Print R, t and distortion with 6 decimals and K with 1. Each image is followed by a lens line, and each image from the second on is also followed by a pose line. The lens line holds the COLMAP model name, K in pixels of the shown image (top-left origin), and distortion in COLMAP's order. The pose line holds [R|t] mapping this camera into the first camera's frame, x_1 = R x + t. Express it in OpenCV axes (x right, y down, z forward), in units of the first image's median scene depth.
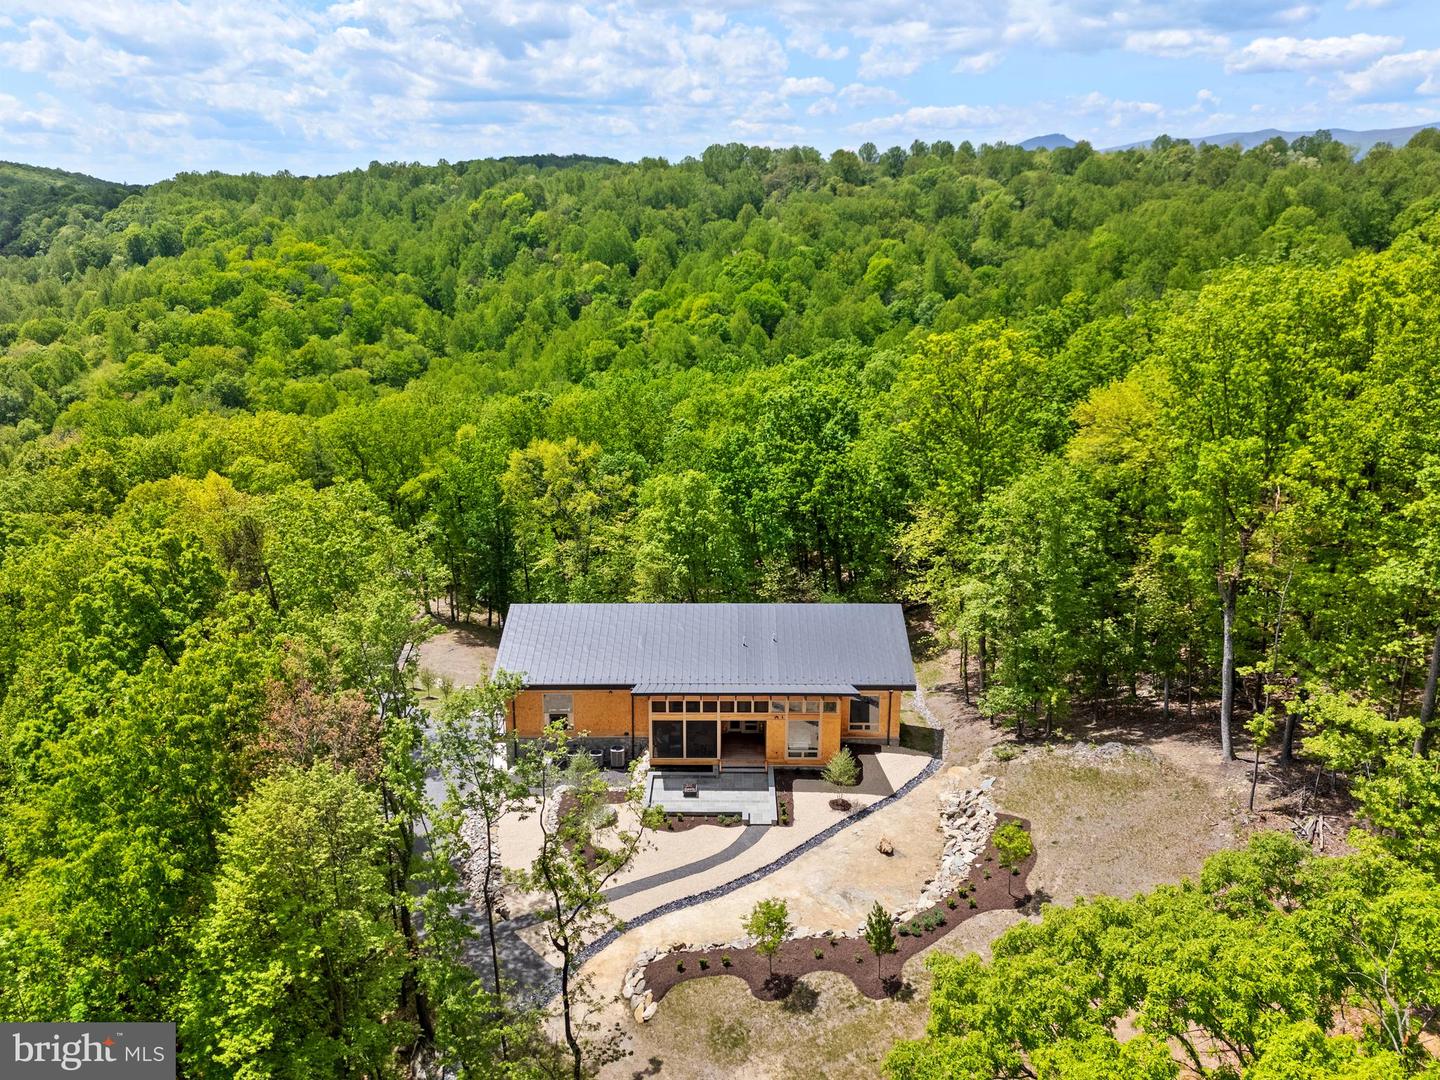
lens RADIAL K [[1065.1, 0, 718.9], [0, 1065.1, 538.0], [0, 0, 1]] dist [0.044947, -0.000792]
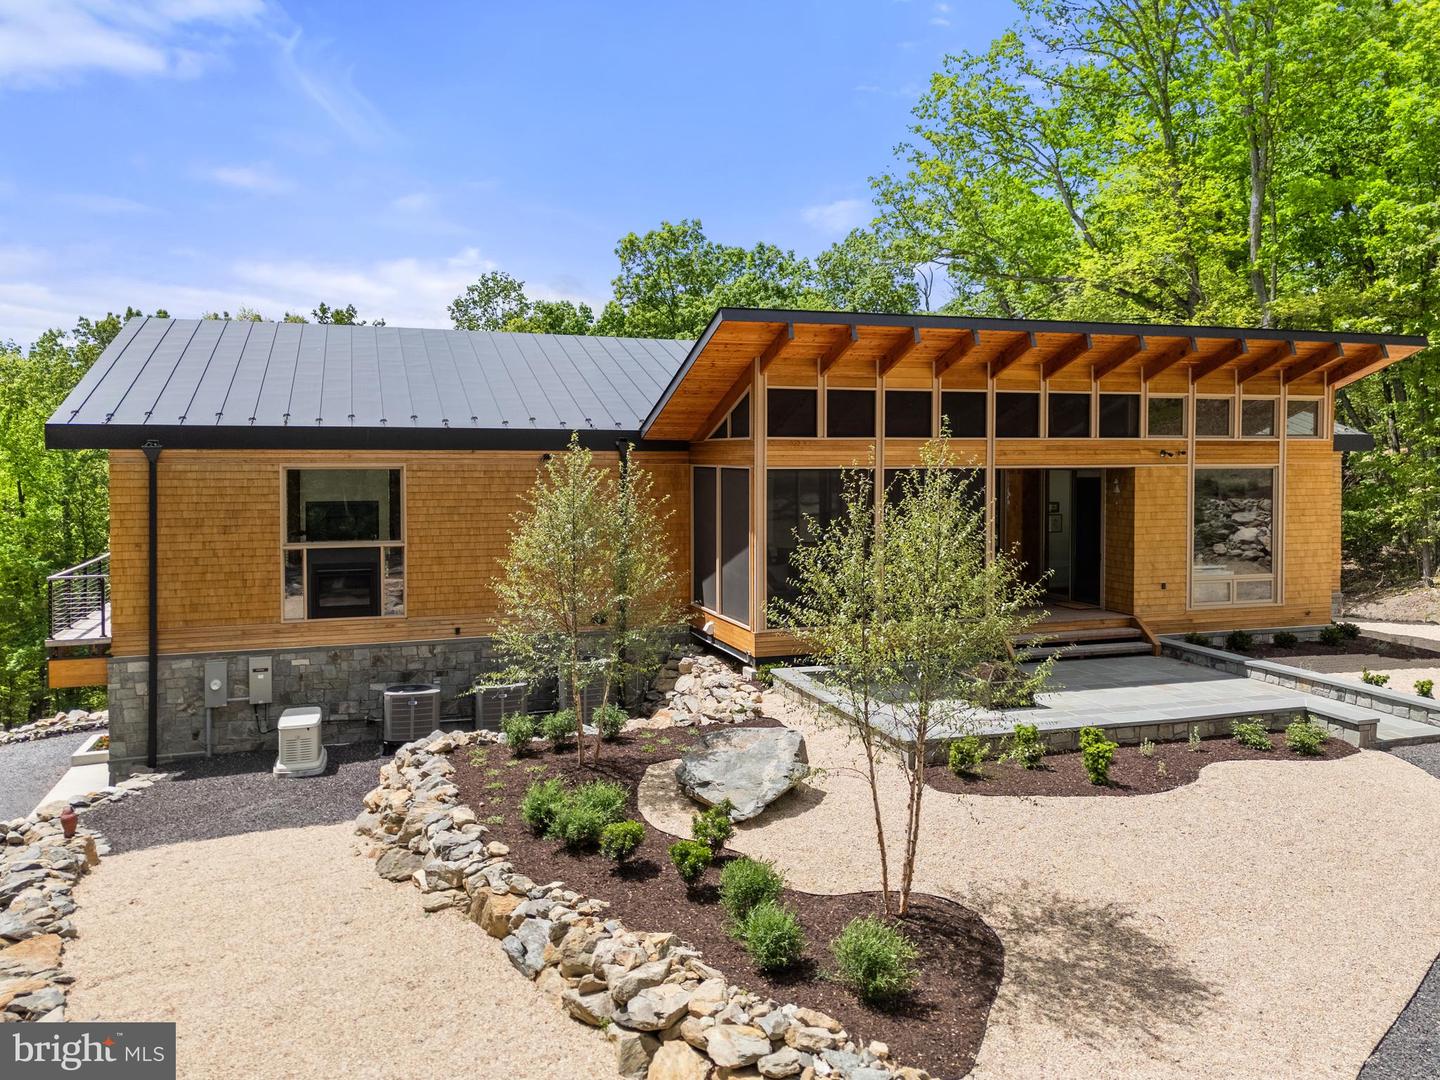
lens RADIAL K [[1065.1, 0, 721.8], [0, 1065.1, 538.9], [0, 0, 1]] dist [0.044947, -0.000792]
pose [[0.941628, -0.028054, 0.335485, -0.166464], [0.109052, 0.968209, -0.225119, 0.249249], [-0.318504, 0.248564, 0.914752, 0.781297]]
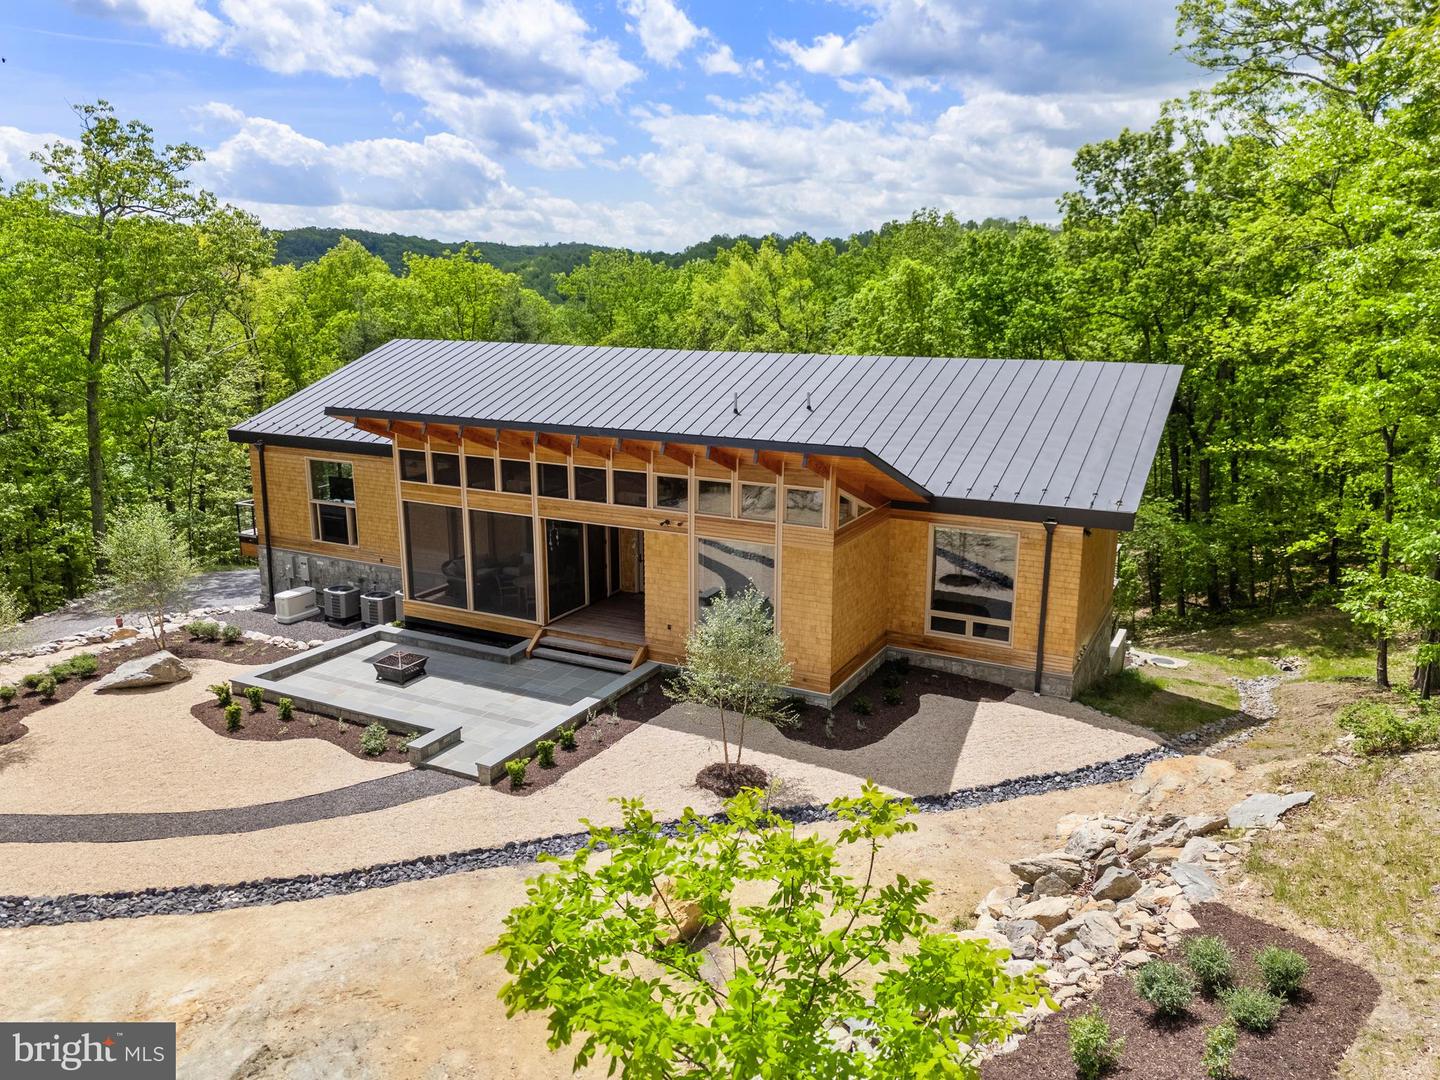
lens RADIAL K [[1065.1, 0, 718.5], [0, 1065.1, 541.3], [0, 0, 1]] dist [0.044947, -0.000792]
pose [[0.887056, 0.102504, -0.450139, 0.236754], [-0.138680, 0.989172, -0.048036, 0.192096], [0.440340, 0.105036, 0.891666, 0.697140]]
